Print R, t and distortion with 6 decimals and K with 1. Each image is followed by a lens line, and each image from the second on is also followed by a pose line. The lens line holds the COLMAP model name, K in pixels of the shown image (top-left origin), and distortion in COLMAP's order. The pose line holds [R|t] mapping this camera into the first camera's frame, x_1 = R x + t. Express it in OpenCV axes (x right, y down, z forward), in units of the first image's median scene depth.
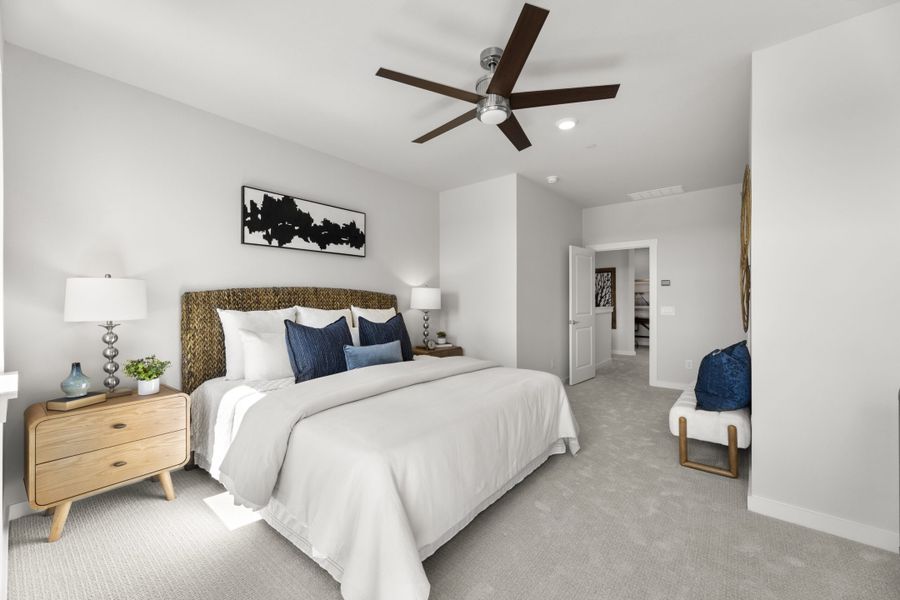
lens RADIAL K [[367.6, 0, 450.3], [0, 367.6, 298.8], [0, 0, 1]] dist [-0.000115, -0.000004]
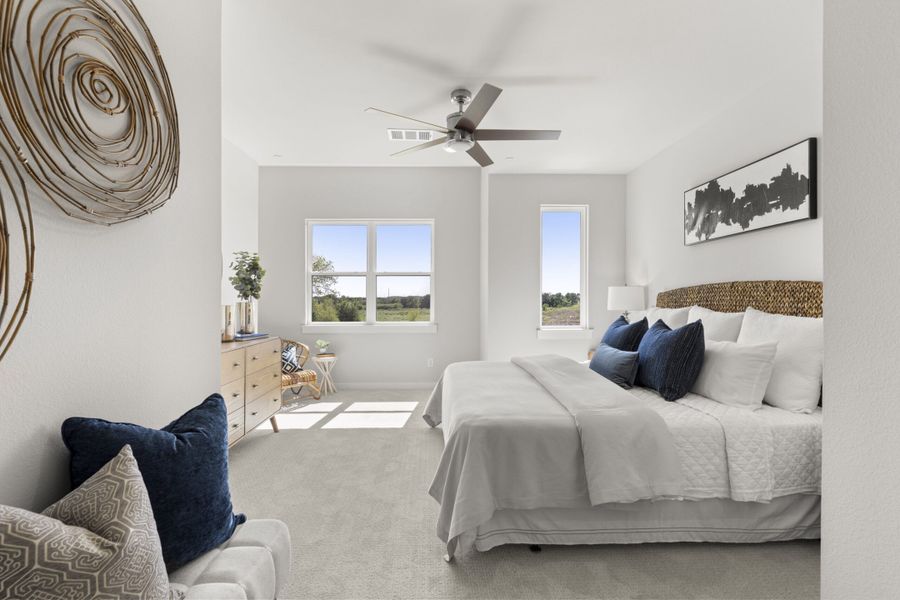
lens RADIAL K [[367.6, 0, 447.6], [0, 367.6, 301.2], [0, 0, 1]] dist [-0.000115, -0.000004]
pose [[-0.732411, 0.000023, -0.680862, 0.580538], [-0.001186, 0.999998, 0.001309, 0.009219], [0.680861, 0.001766, -0.732410, 1.132130]]
